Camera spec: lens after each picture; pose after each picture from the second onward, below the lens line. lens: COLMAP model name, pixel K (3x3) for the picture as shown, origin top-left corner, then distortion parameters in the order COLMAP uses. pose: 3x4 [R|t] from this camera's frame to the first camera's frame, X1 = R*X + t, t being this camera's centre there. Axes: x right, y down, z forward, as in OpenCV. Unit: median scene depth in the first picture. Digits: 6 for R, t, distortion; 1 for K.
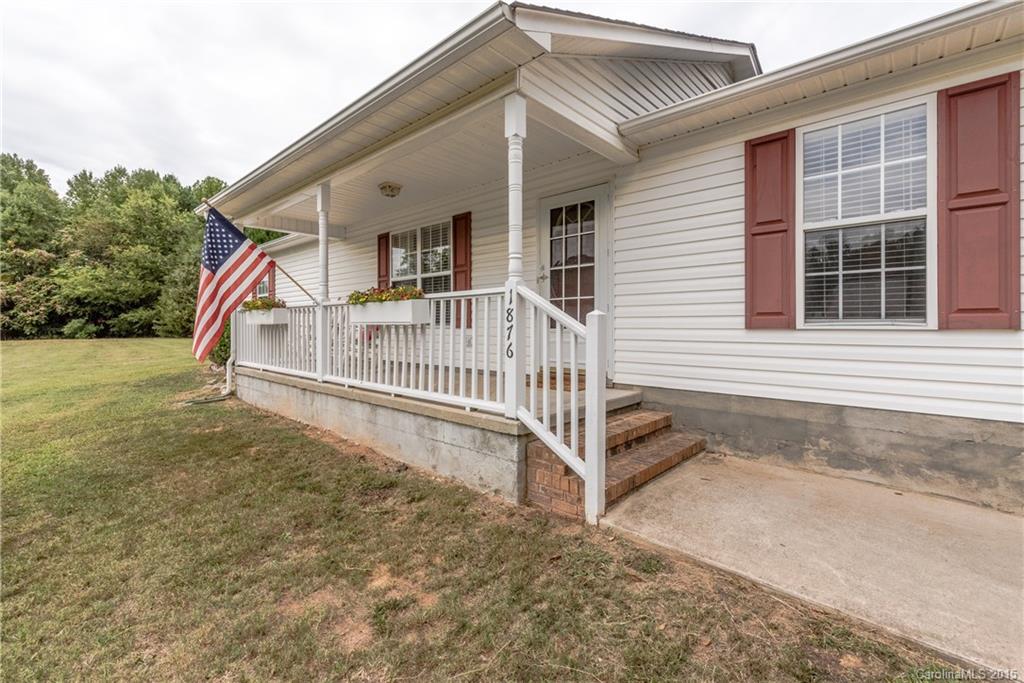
lens RADIAL K [[446.3, 0, 512.0], [0, 446.3, 326.8], [0, 0, 1]] dist [-0.002422, 0.000691]
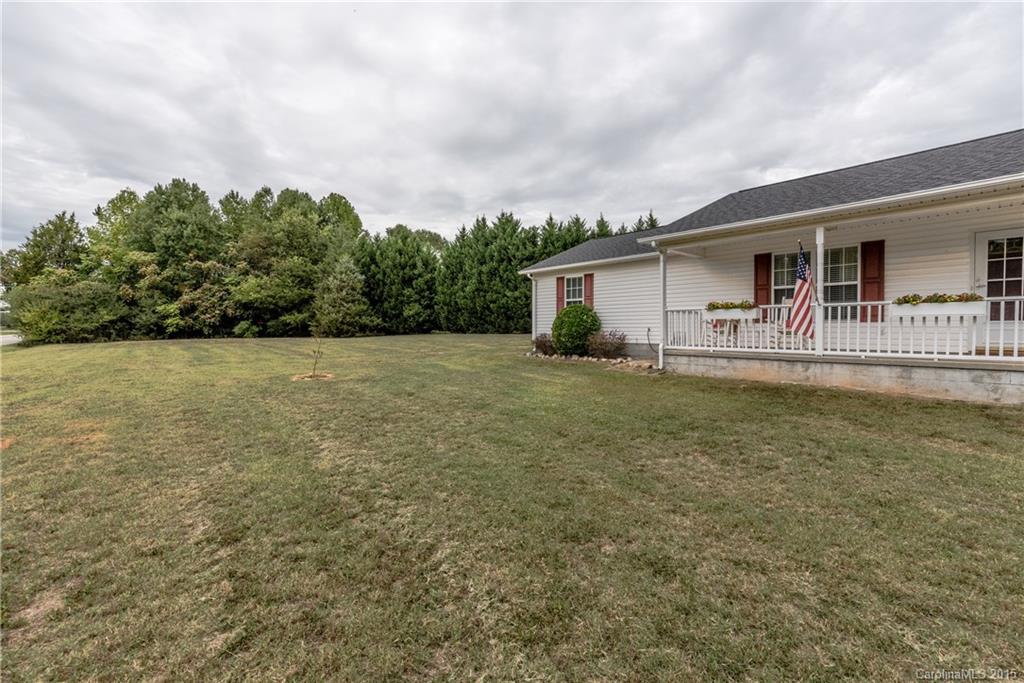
lens RADIAL K [[441.0, 0, 515.8], [0, 441.0, 336.7], [0, 0, 1]] dist [0.001780, 0.000259]
pose [[0.995361, 0.004997, -0.096081, -0.167086], [-0.003692, 0.999899, 0.013755, 0.005244], [0.096140, -0.013336, 0.995278, -0.077340]]
